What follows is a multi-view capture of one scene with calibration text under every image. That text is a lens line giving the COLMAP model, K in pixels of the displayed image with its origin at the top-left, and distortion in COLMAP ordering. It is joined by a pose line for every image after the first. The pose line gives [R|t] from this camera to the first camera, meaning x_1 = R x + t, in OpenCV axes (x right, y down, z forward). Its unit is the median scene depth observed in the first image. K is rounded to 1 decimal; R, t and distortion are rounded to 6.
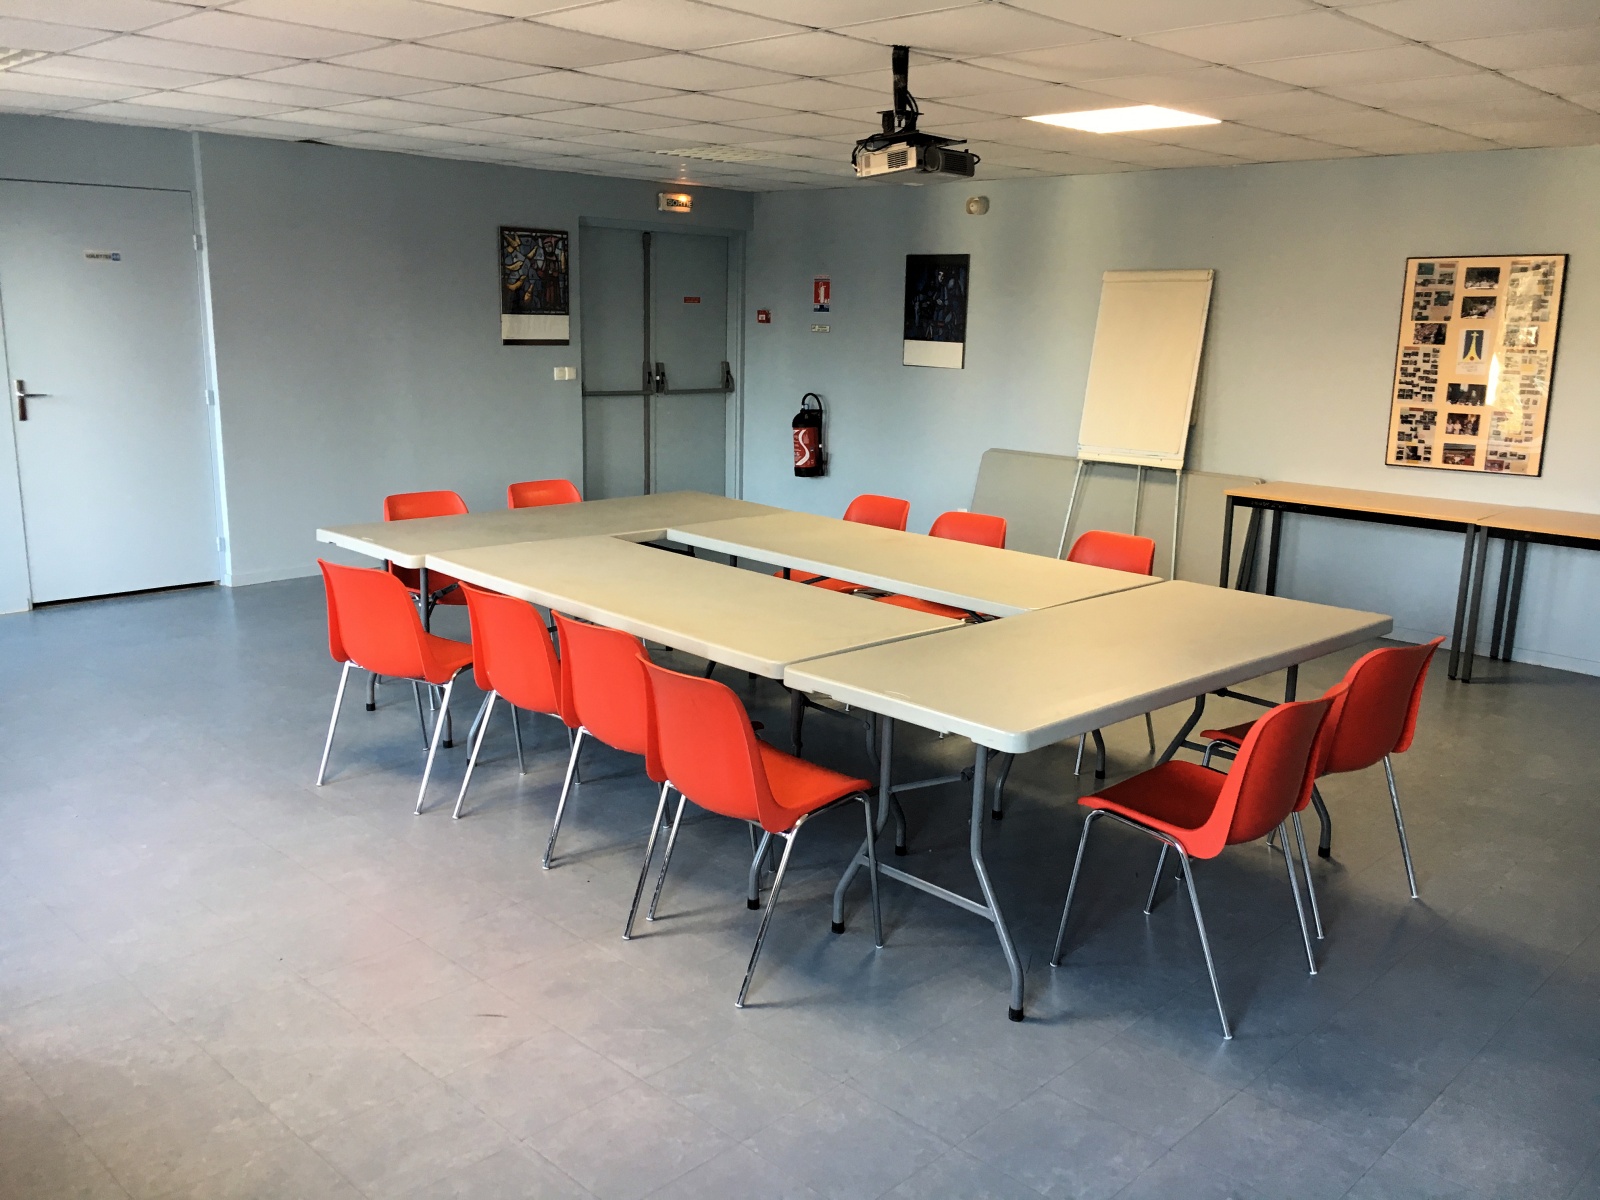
lens RADIAL K [[1374.9, 0, 800.0], [0, 1374.9, 600.0], [0, 0, 1]] dist [0.090417, -0.116041]
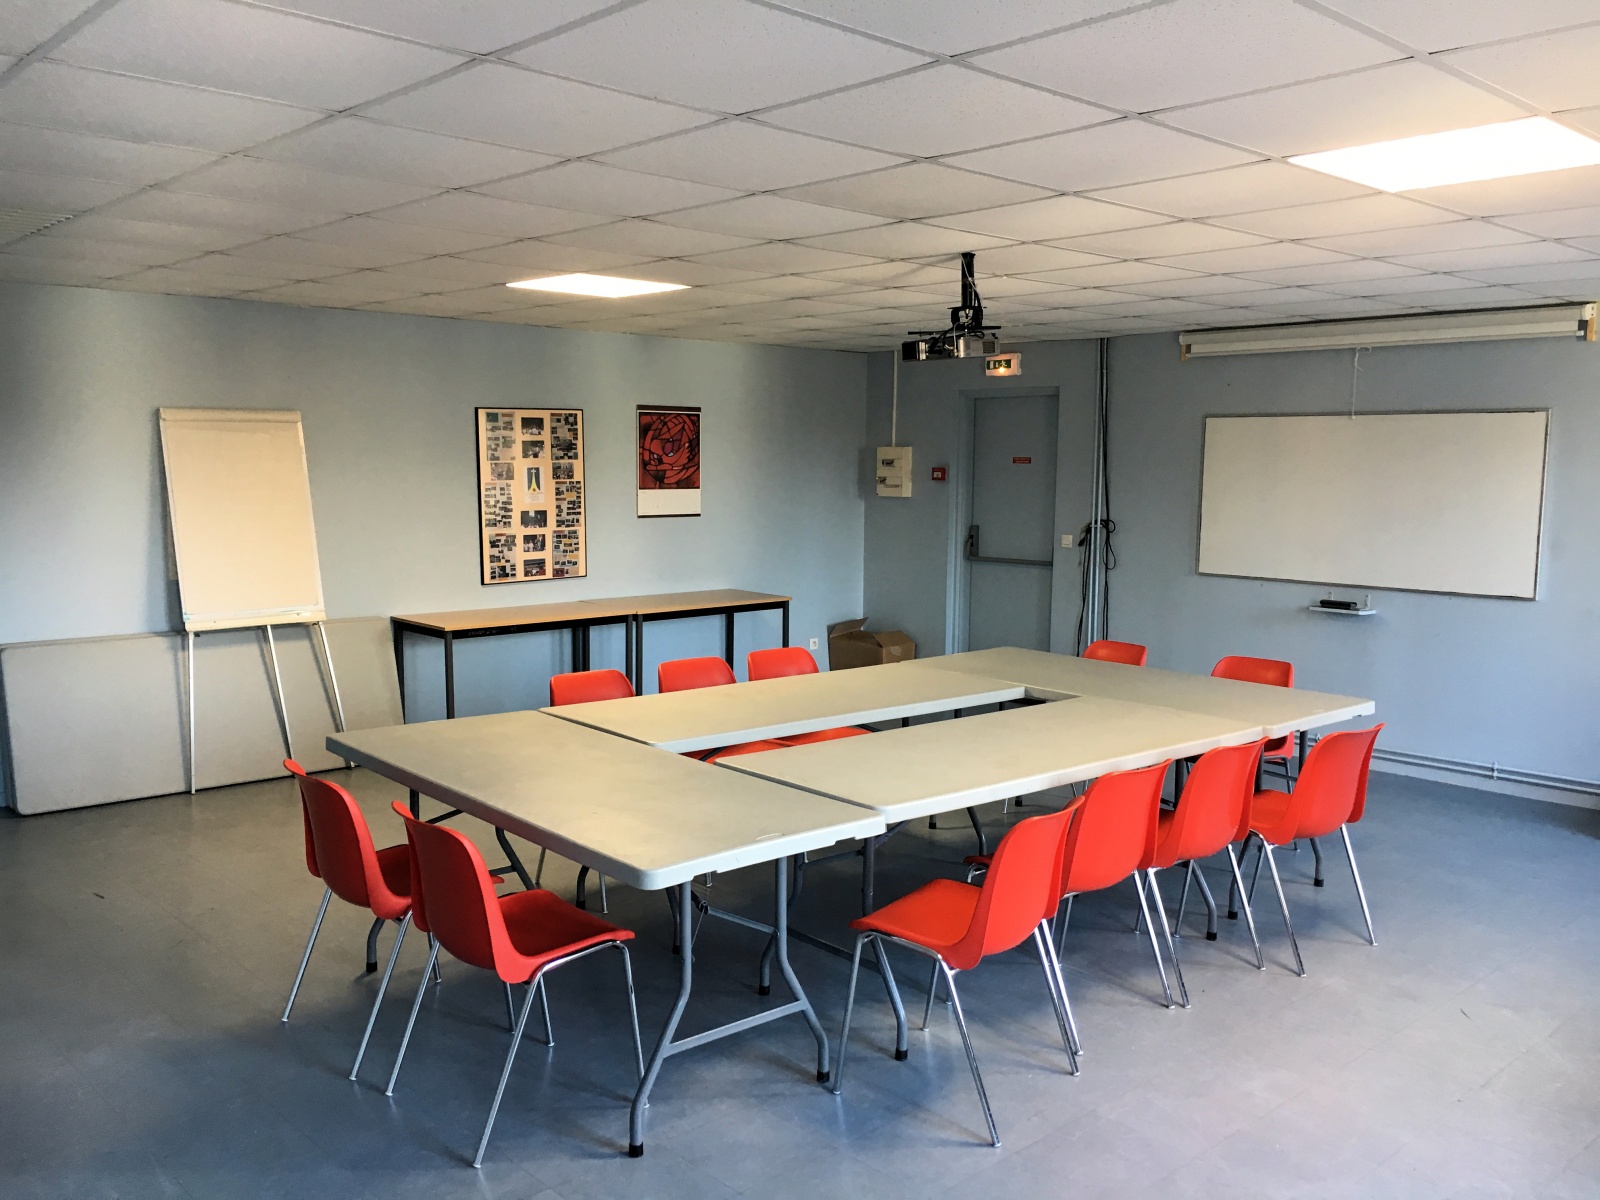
lens RADIAL K [[1374.9, 0, 800.0], [0, 1374.9, 600.0], [0, 0, 1]] dist [0.090417, -0.116041]
pose [[0.043094, -0.128374, 0.990789, -0.717652], [0.204120, 0.971923, 0.117052, -0.170781], [-0.977997, 0.197196, 0.068087, 0.696498]]
